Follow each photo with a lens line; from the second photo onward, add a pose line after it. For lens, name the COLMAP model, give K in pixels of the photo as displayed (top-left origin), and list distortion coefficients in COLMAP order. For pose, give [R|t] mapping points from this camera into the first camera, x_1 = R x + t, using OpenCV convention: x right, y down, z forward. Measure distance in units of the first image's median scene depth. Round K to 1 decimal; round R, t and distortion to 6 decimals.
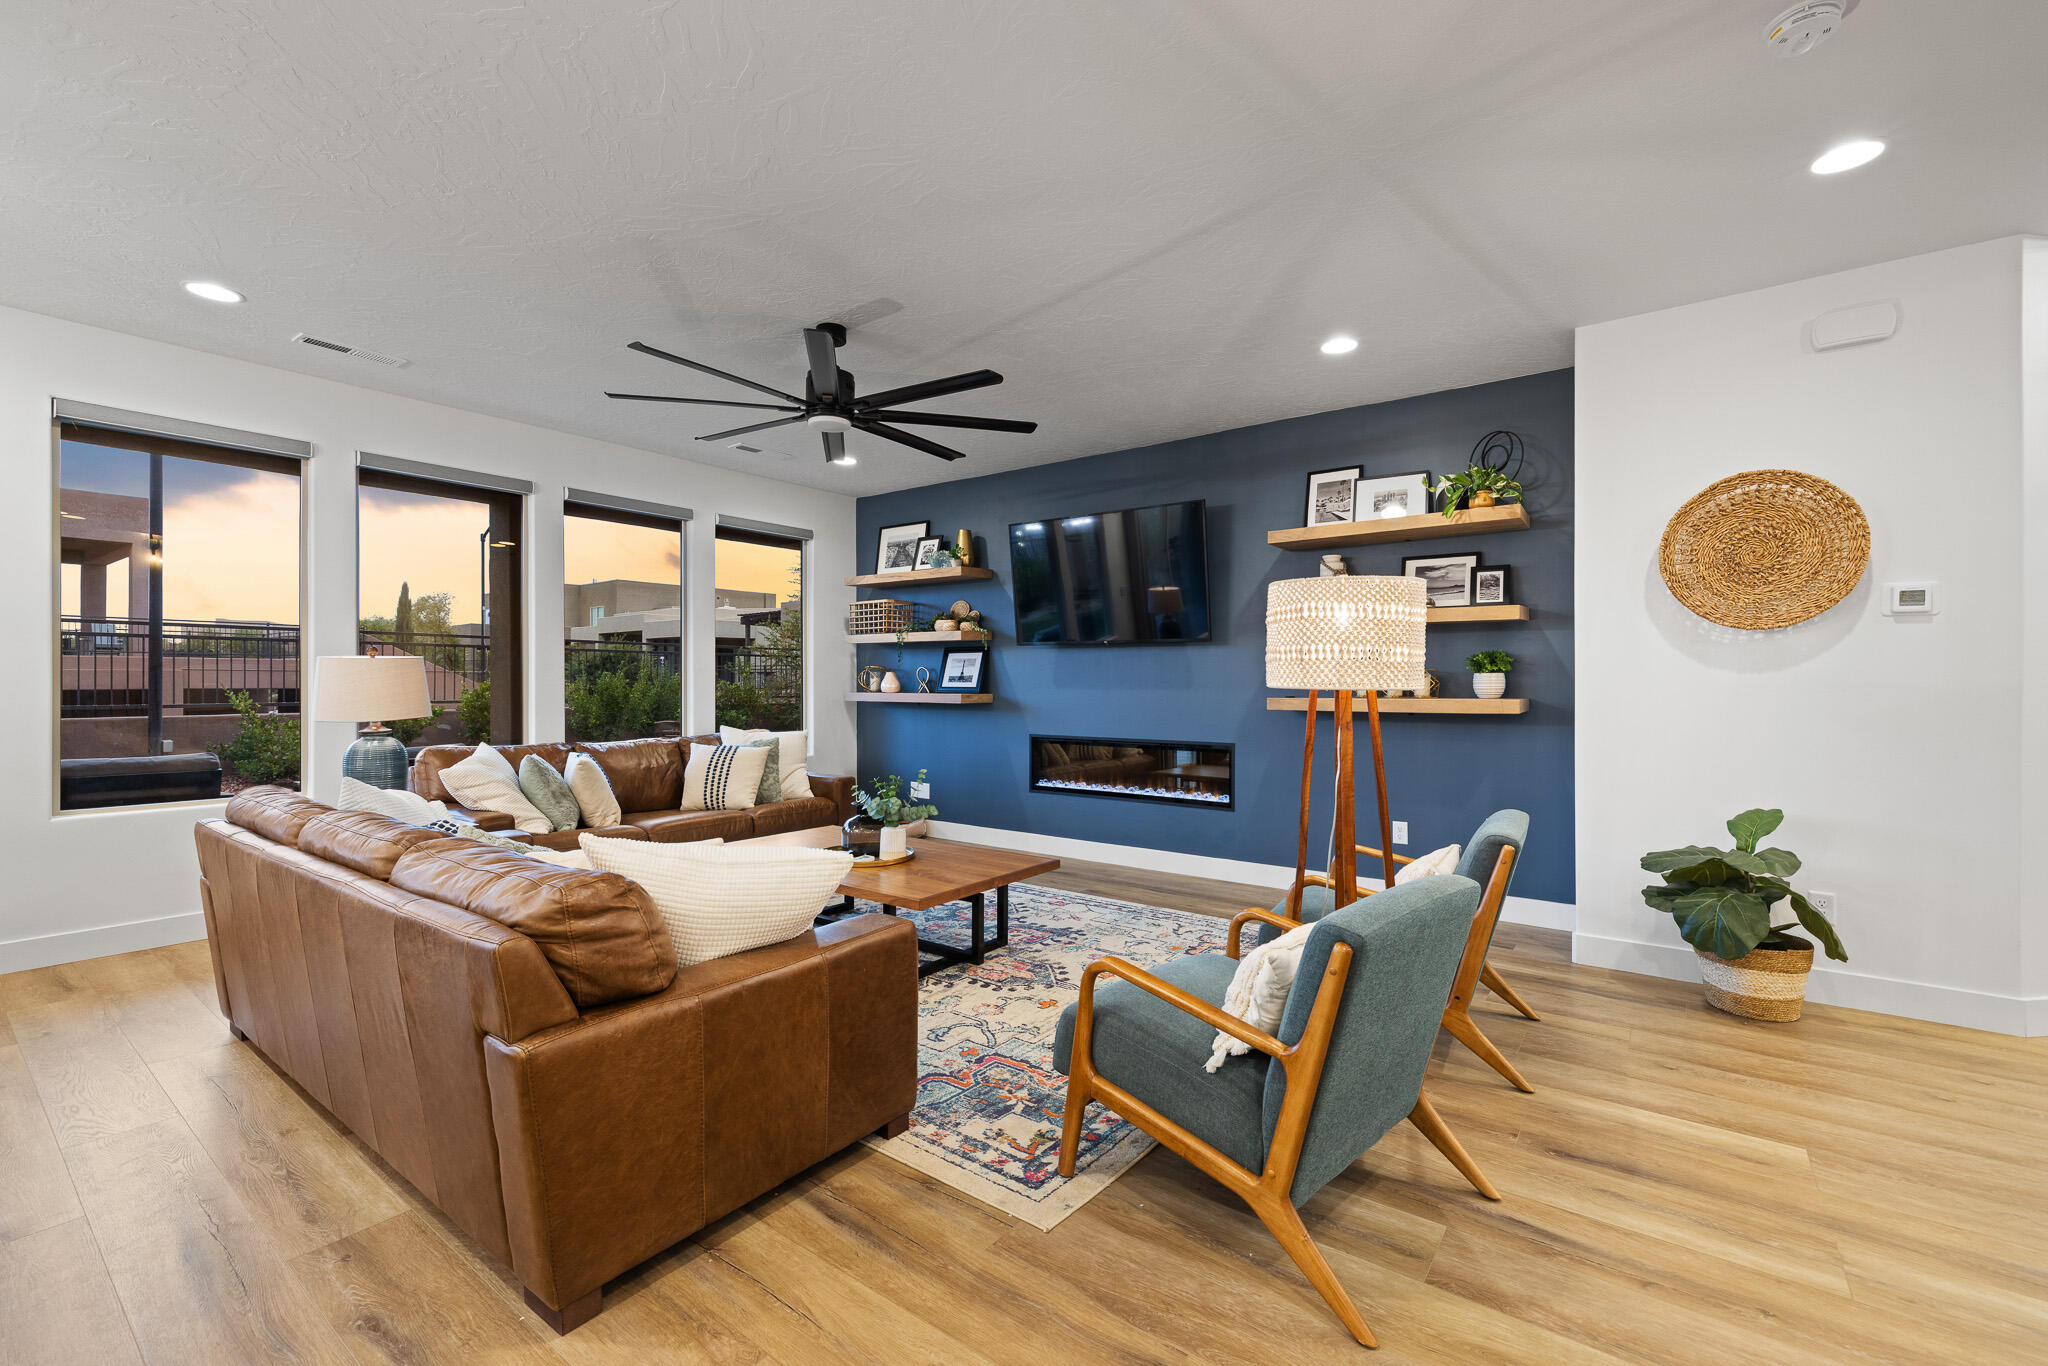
lens RADIAL K [[868.4, 0, 1019.9], [0, 868.4, 678.3], [0, 0, 1]] dist [0.002129, 0.000493]
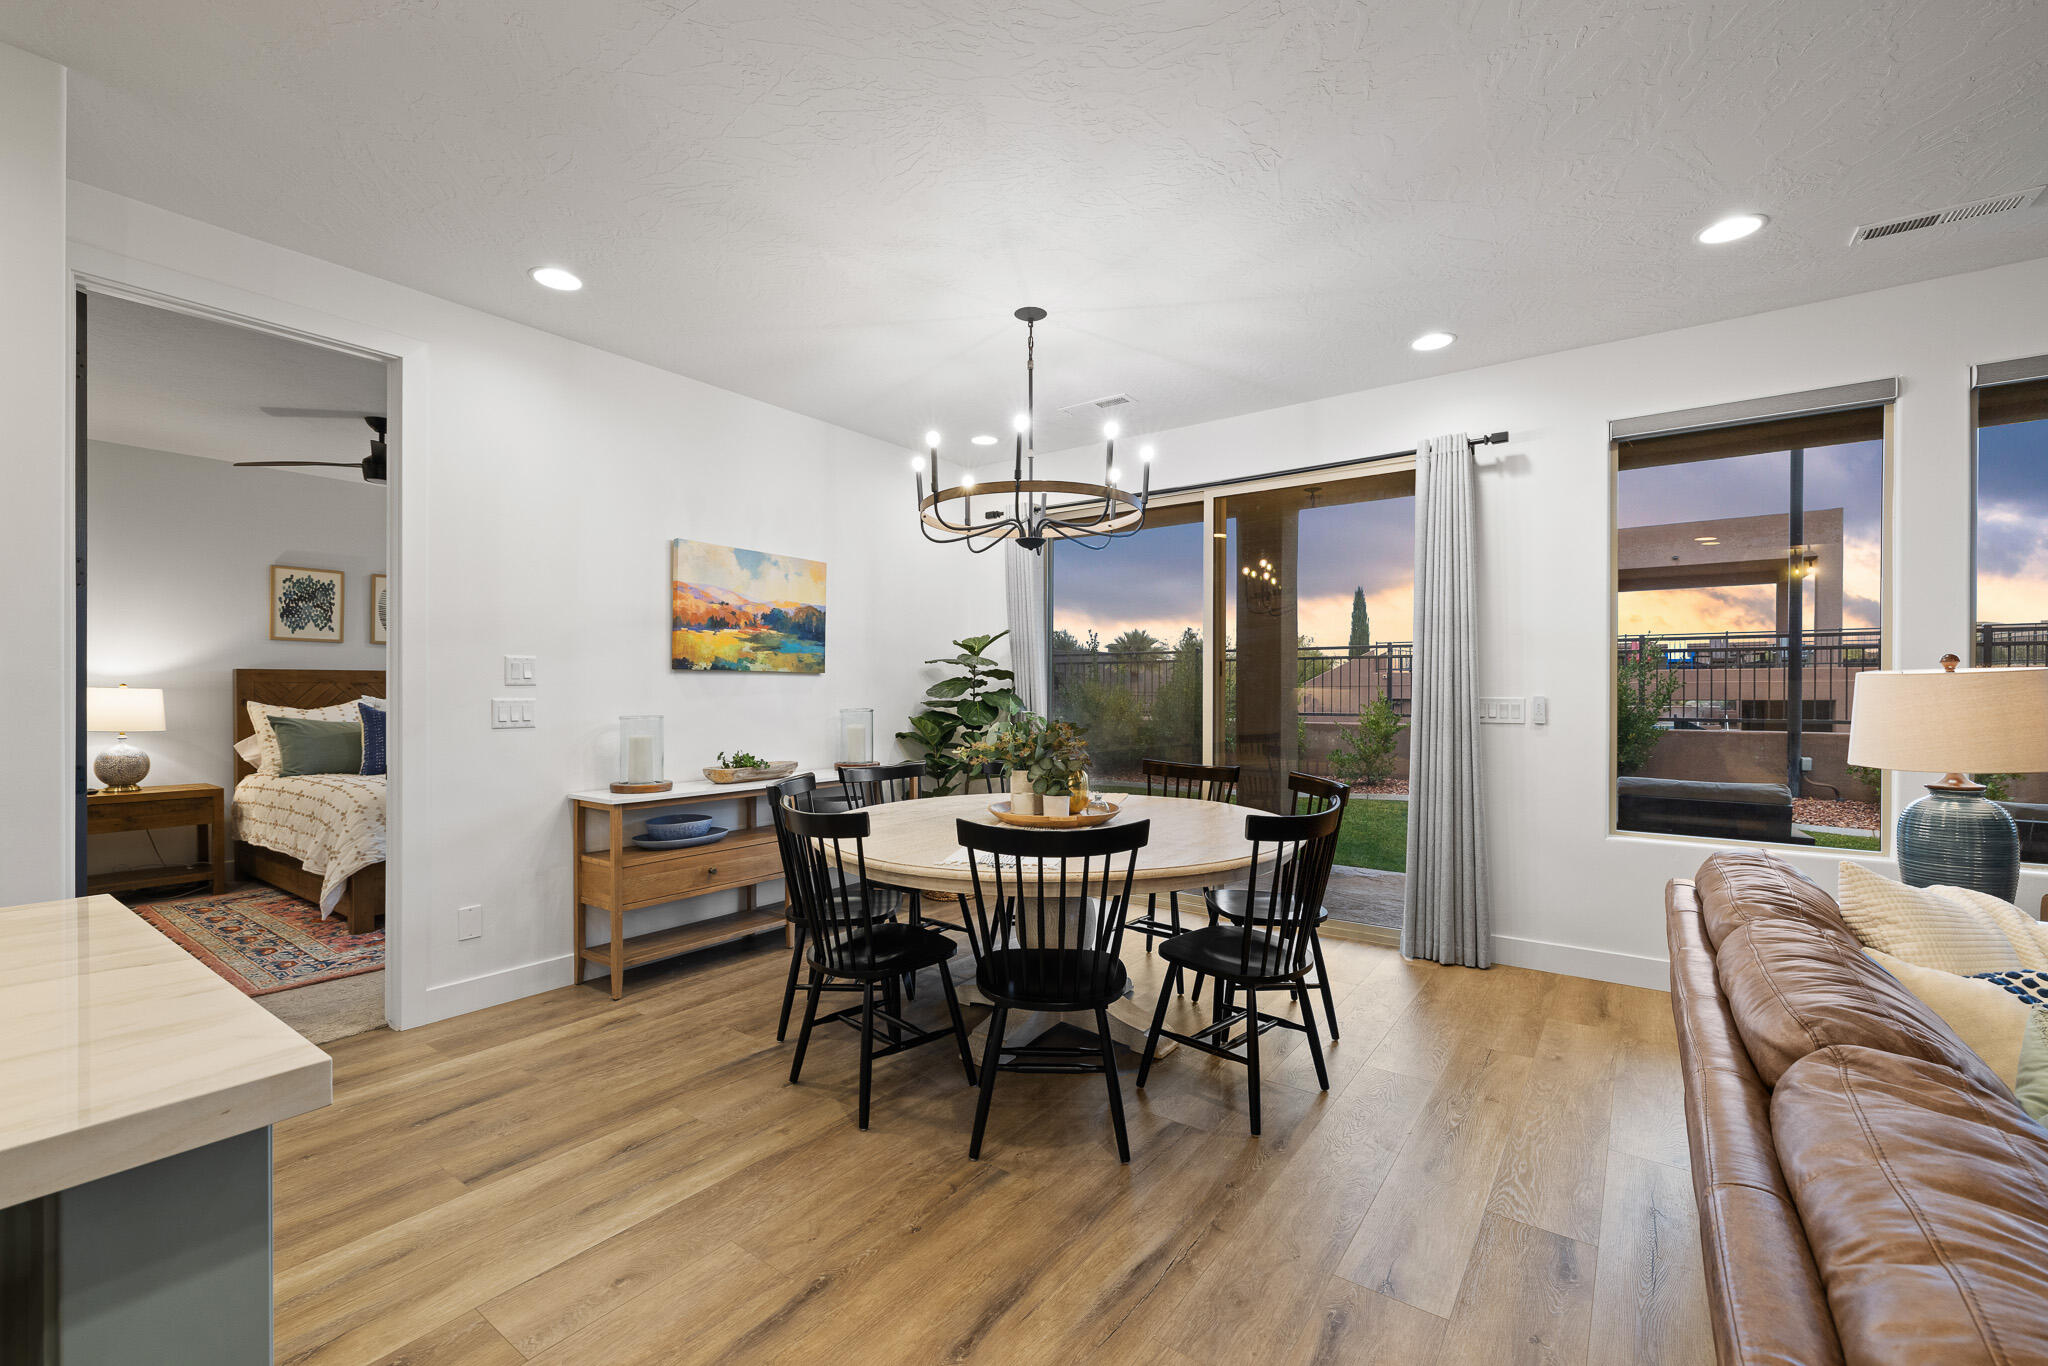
lens RADIAL K [[868.4, 0, 1017.7], [0, 868.4, 695.5], [0, 0, 1]] dist [0.002129, 0.000493]
pose [[0.016274, 0.007336, -0.999841, -0.107400], [0.002621, 0.999969, 0.007379, -0.012536], [0.999864, -0.002741, 0.016254, 0.290736]]
